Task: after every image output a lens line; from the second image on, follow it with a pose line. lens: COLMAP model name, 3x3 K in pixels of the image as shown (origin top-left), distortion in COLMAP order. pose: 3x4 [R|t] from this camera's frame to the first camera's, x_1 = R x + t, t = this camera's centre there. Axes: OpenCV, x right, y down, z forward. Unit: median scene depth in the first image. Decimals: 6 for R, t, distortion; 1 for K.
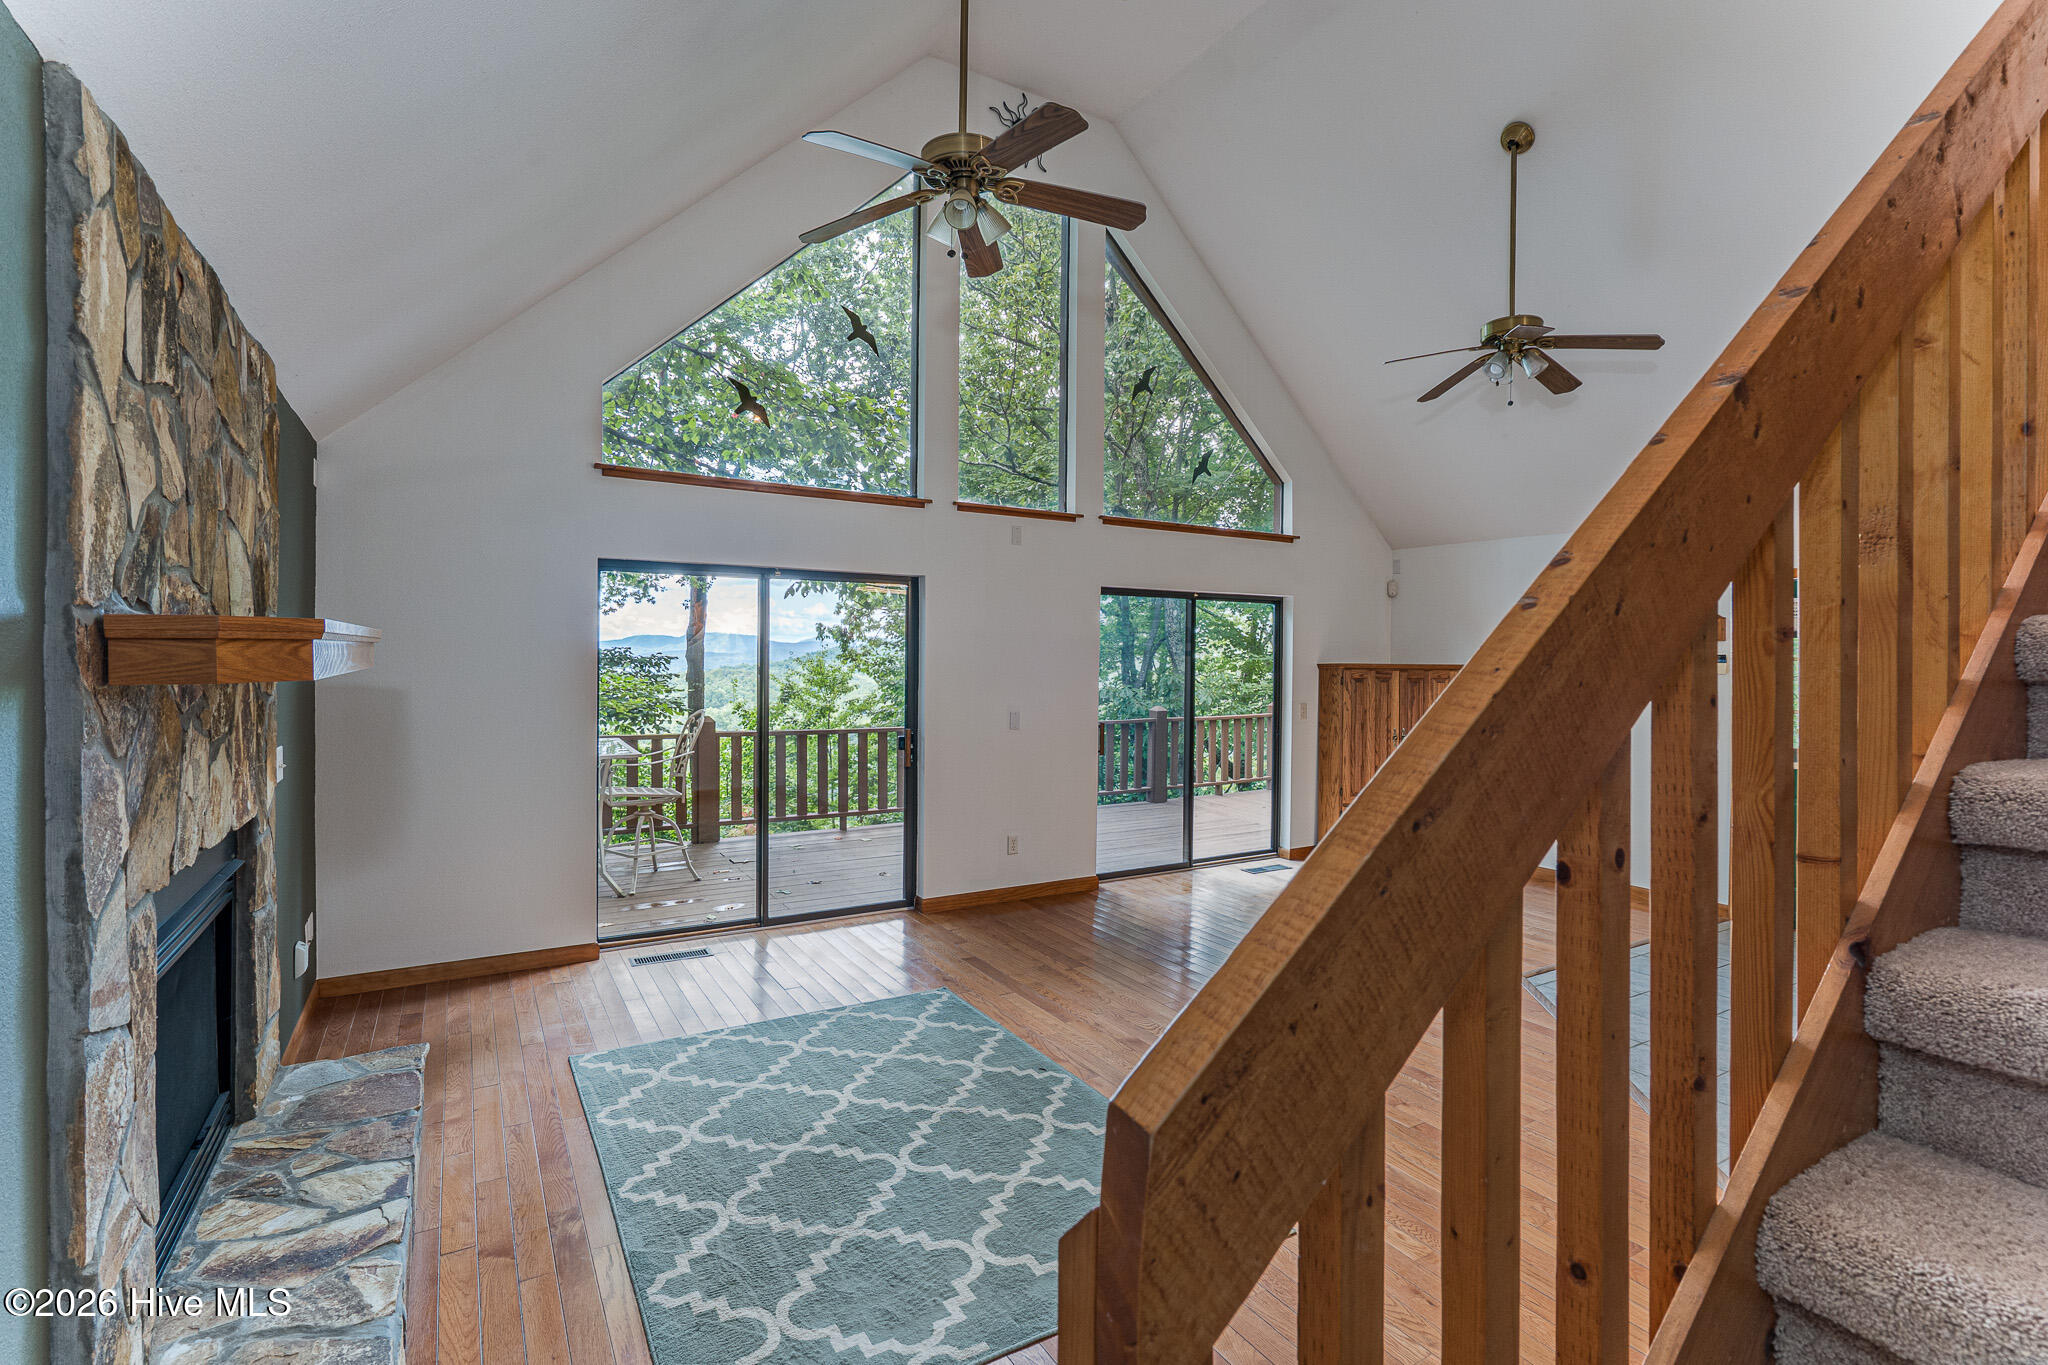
lens RADIAL K [[952.0, 0, 1028.0], [0, 952.0, 649.1], [0, 0, 1]] dist [-0.004196, 0.000230]
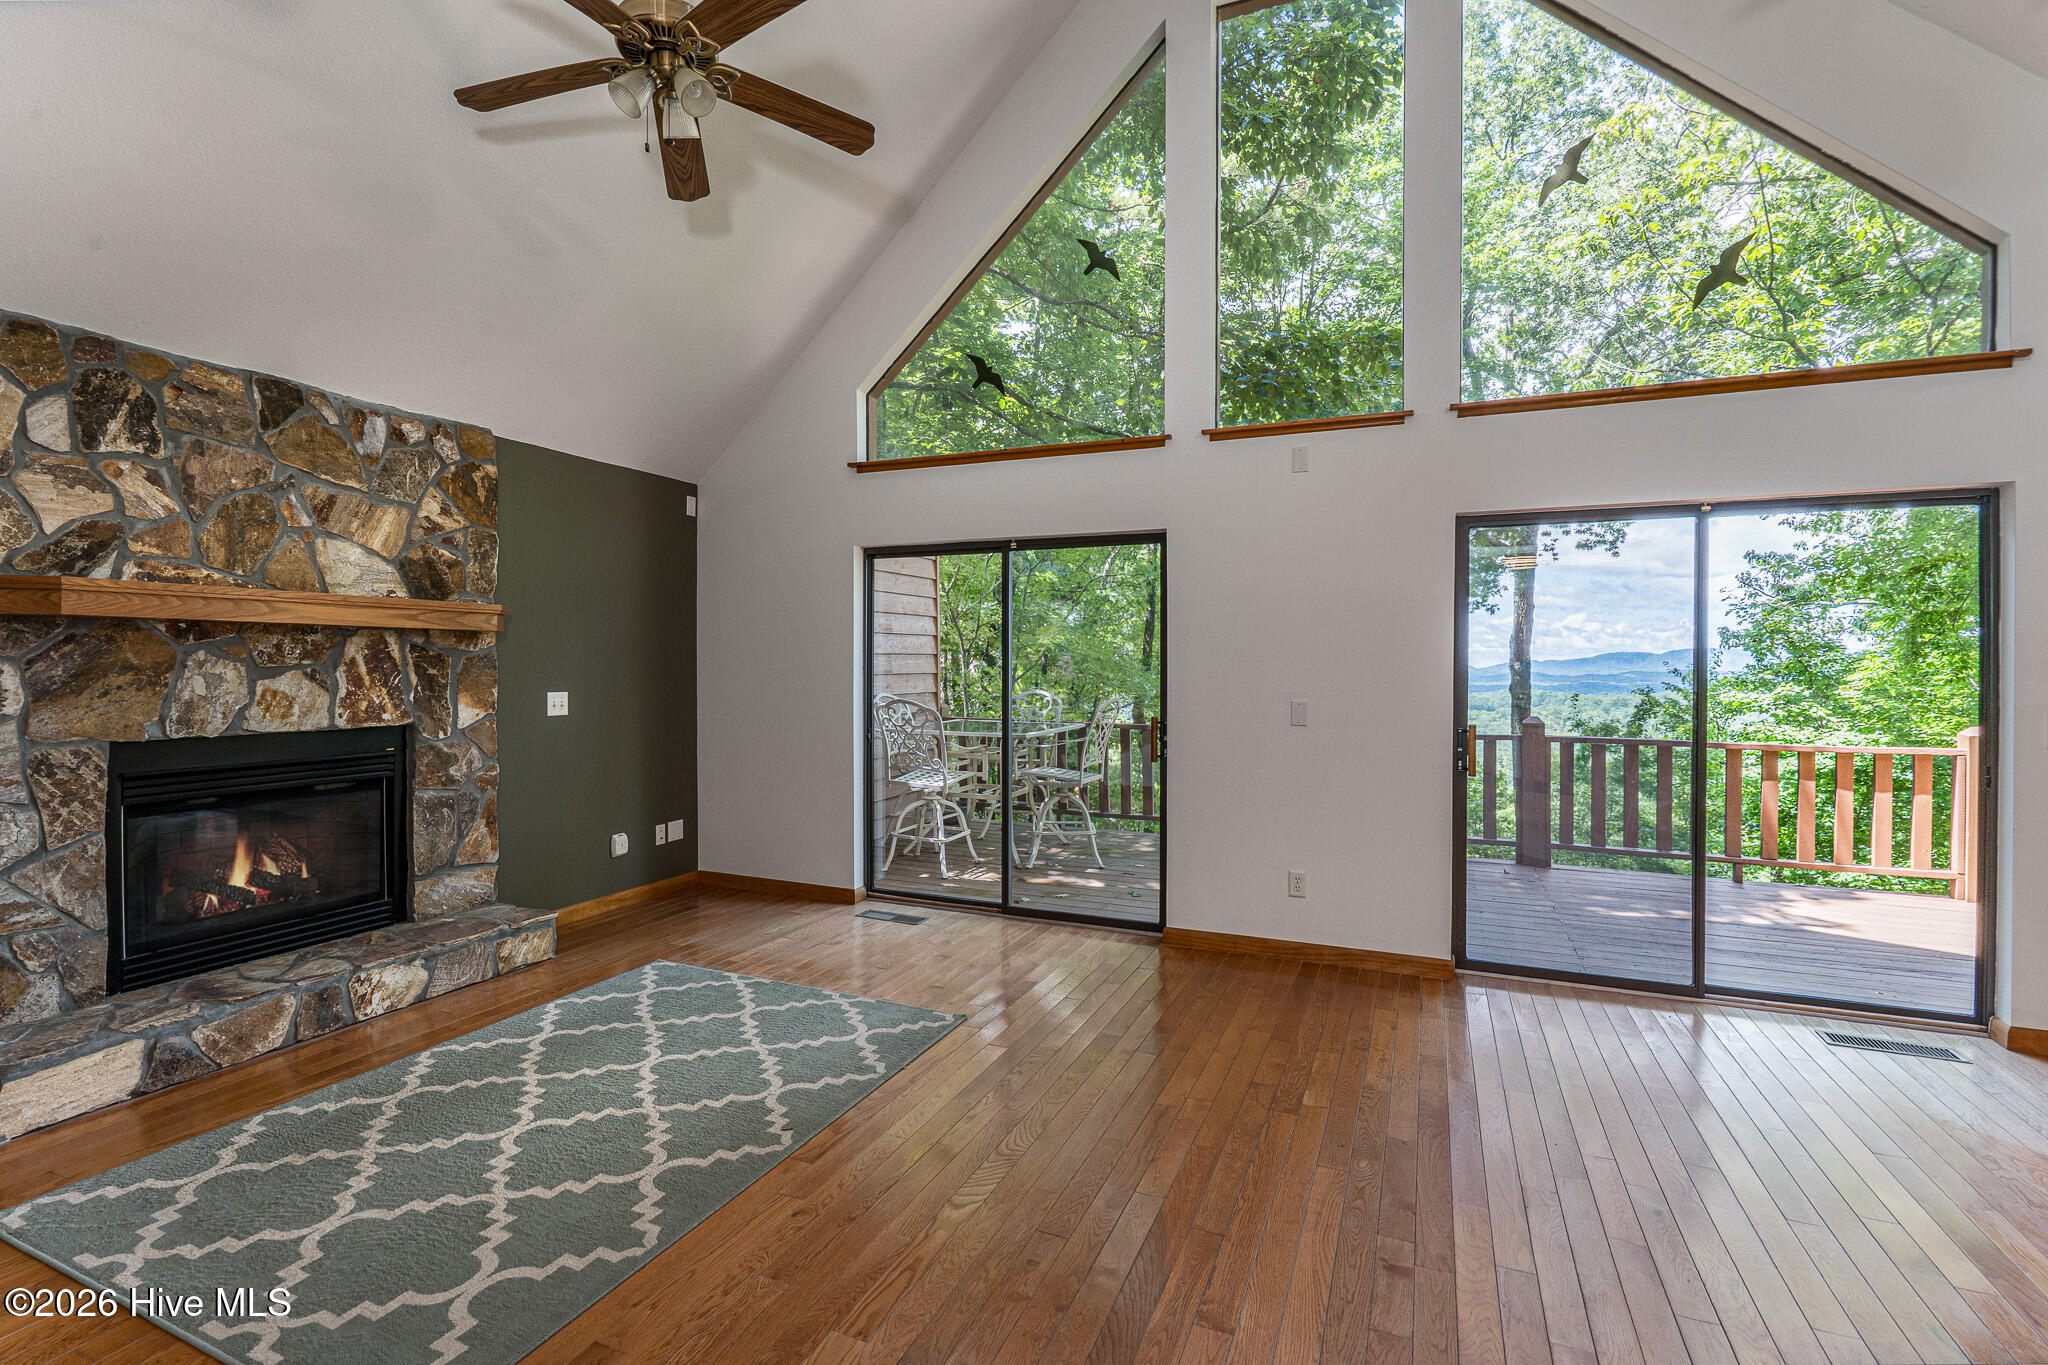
lens RADIAL K [[922.5, 0, 1019.8], [0, 922.5, 666.0], [0, 0, 1]] dist [-0.001047, 0.000091]
pose [[0.577889, -0.008301, -0.816073, 0.701188], [0.005900, 0.999965, -0.005993, 0.067452], [0.816094, -0.001351, 0.577918, 0.676857]]
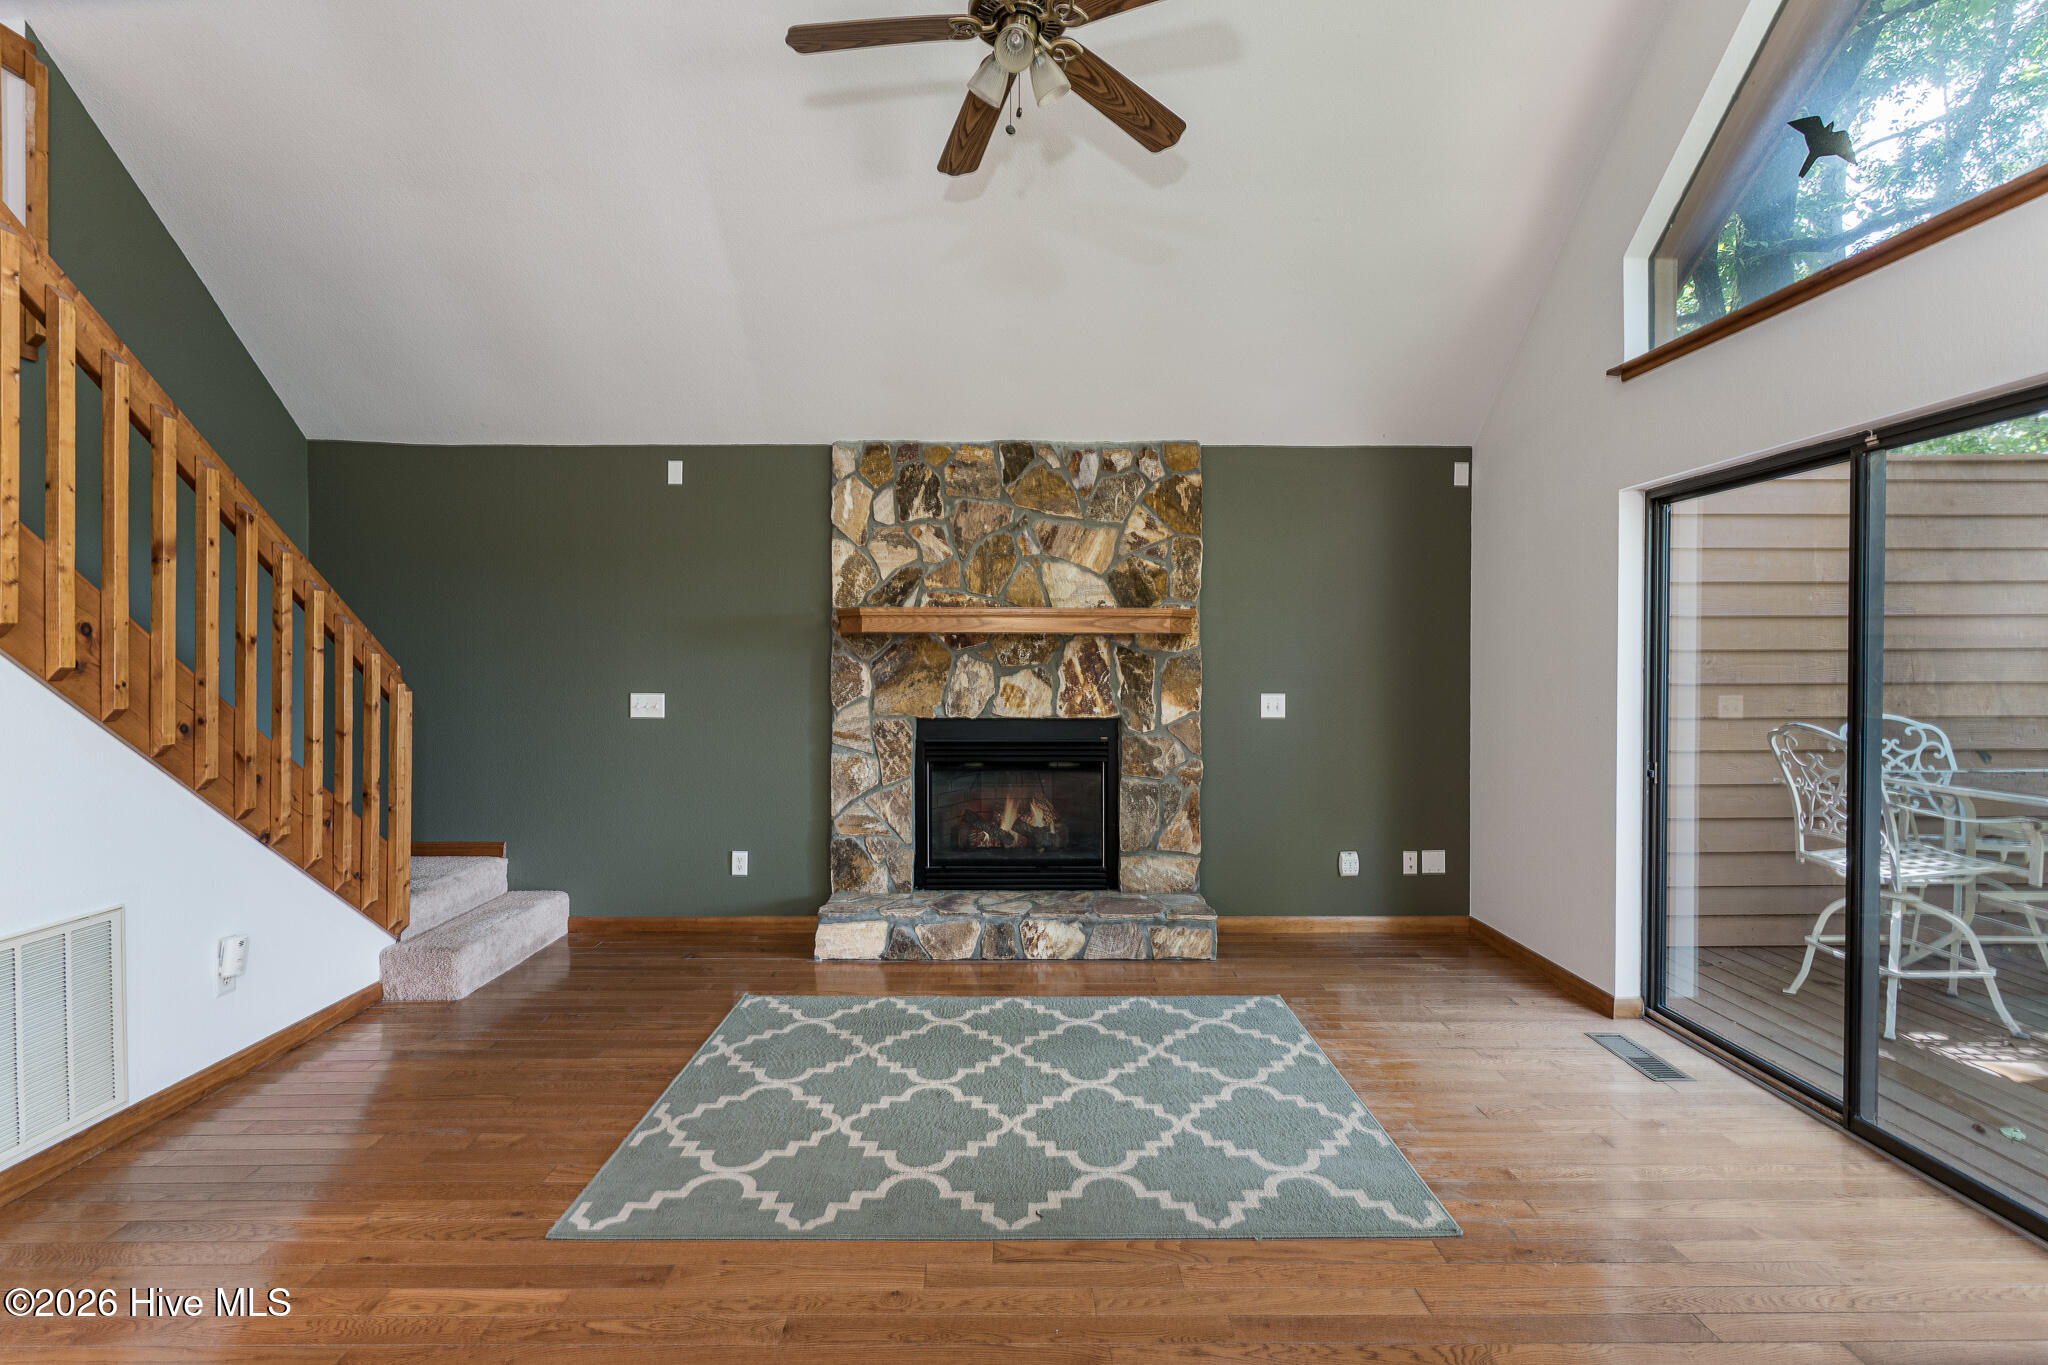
lens RADIAL K [[933.9, 0, 1026.3], [0, 933.9, 671.8], [0, 0, 1]] dist [-0.004142, -0.000155]
pose [[-0.504279, -0.006314, -0.863518, 0.544245], [-0.006065, 0.999975, -0.003770, 0.069215], [0.863519, 0.003336, -0.504304, 1.235112]]
